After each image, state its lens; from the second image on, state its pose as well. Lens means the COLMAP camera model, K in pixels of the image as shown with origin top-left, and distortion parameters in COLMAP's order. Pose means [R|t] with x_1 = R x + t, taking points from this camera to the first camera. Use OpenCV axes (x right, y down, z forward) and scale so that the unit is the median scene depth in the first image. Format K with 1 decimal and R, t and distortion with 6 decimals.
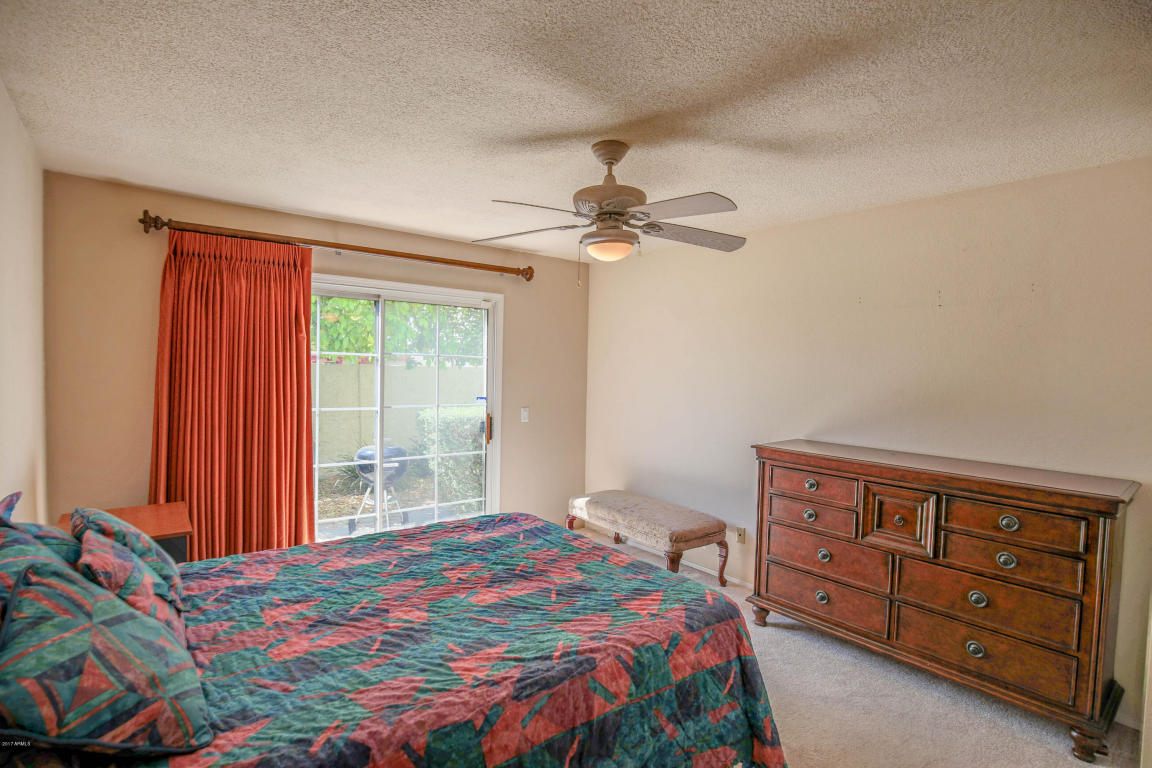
lens RADIAL K [[564.9, 0, 578.3], [0, 564.9, 379.8], [0, 0, 1]] dist [-0.036272, 0.005730]
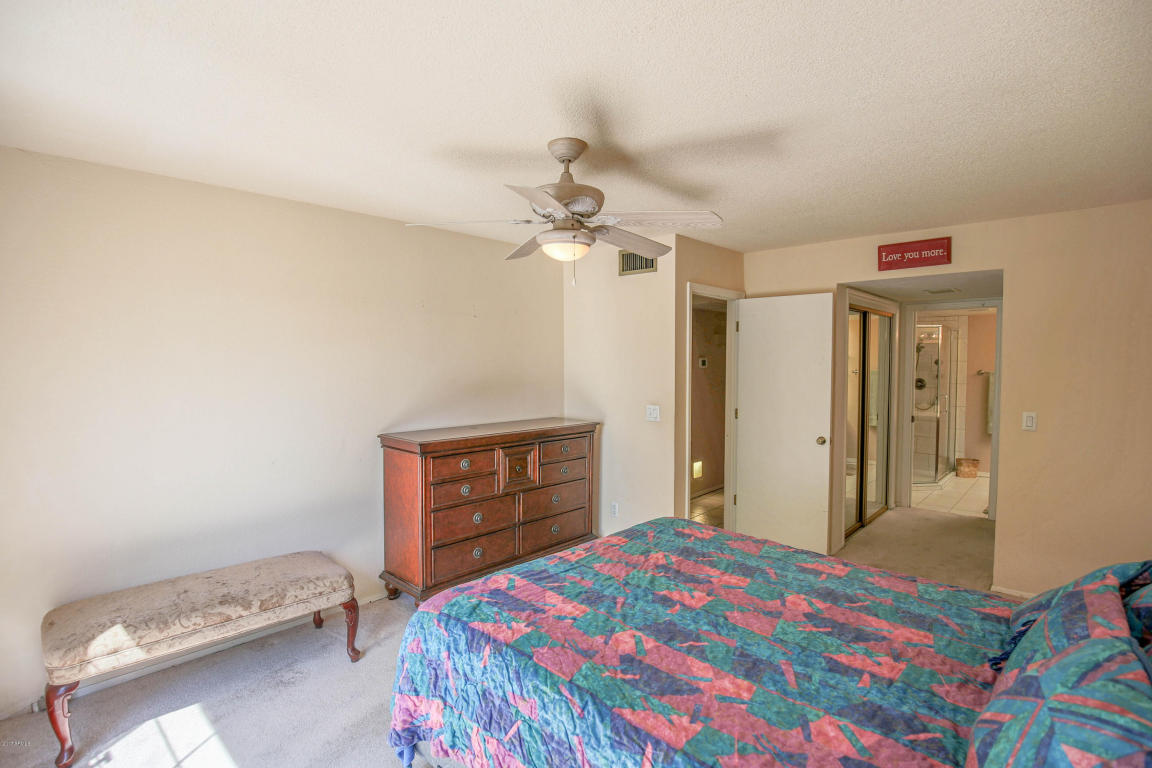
lens RADIAL K [[564.9, 0, 585.6], [0, 564.9, 379.2], [0, 0, 1]] dist [-0.036272, 0.005730]
pose [[-0.161145, -0.050627, 0.985631, -1.079376], [0.020444, 0.998298, 0.054620, -0.066102], [-0.986719, 0.028952, -0.159836, 1.324641]]
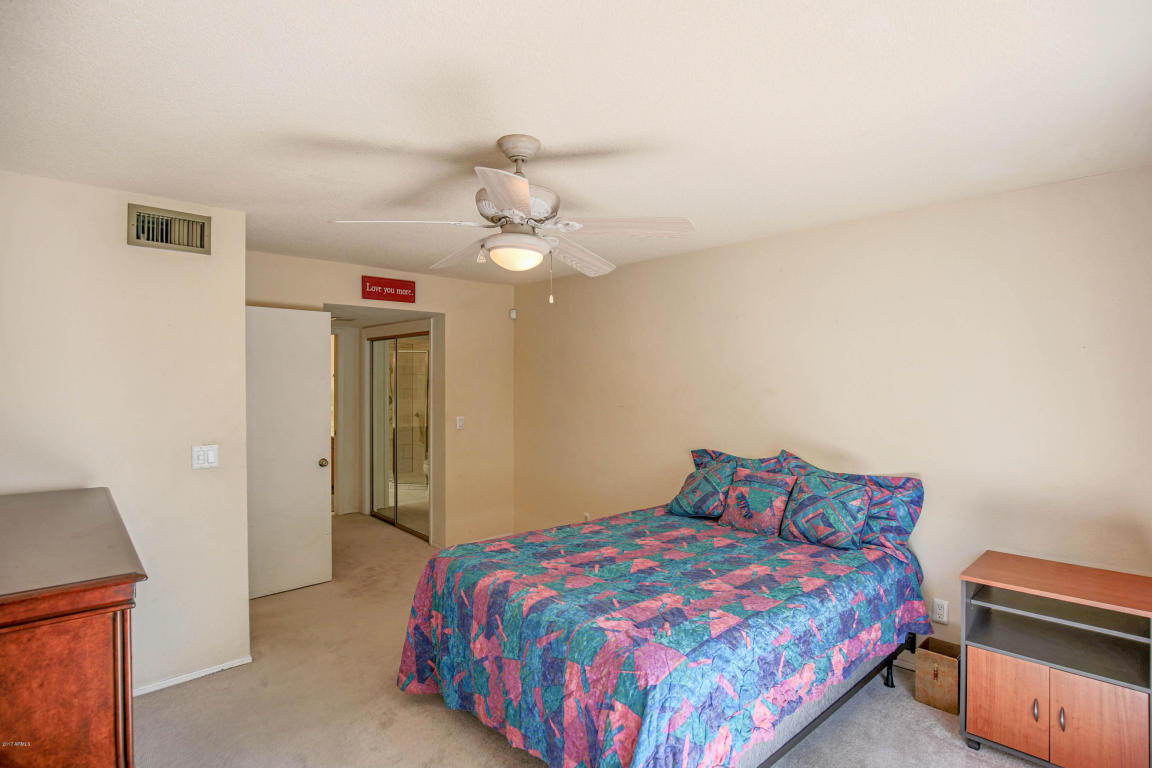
lens RADIAL K [[564.9, 0, 581.4], [0, 564.9, 380.1], [0, 0, 1]] dist [-0.036272, 0.005730]
pose [[-0.996706, -0.019169, -0.078796, 0.023830], [-0.021163, 0.999475, 0.024544, -0.074592], [0.078285, 0.026131, -0.996589, 2.204843]]
